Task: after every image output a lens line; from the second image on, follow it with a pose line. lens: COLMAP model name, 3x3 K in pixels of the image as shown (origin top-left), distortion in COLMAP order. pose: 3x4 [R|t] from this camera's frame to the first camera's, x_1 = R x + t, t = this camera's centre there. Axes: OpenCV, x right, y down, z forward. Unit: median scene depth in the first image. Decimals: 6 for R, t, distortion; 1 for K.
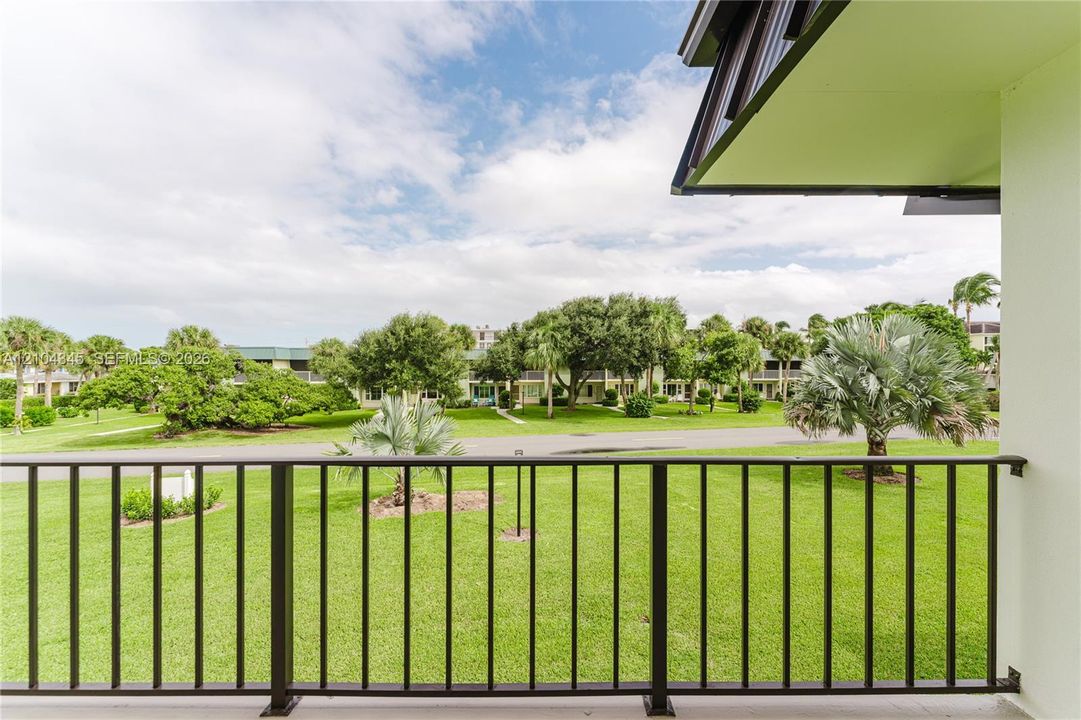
lens RADIAL K [[442.8, 0, 544.3], [0, 442.8, 374.9], [0, 0, 1]] dist [-0.001359, 0.000040]
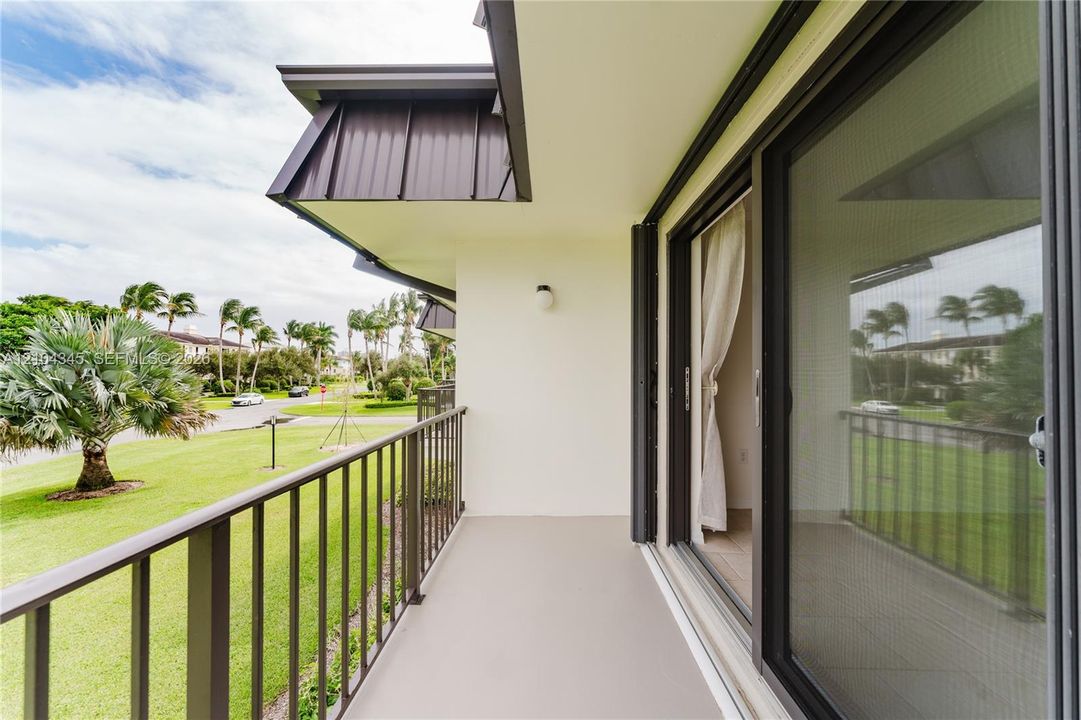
lens RADIAL K [[442.8, 0, 544.3], [0, 442.8, 374.9], [0, 0, 1]] dist [-0.001359, 0.000040]
pose [[0.015228, -0.003045, 0.999879, -0.175595], [0.013156, 0.999909, 0.002845, 0.002274], [-0.999797, 0.013111, 0.015267, 0.088066]]
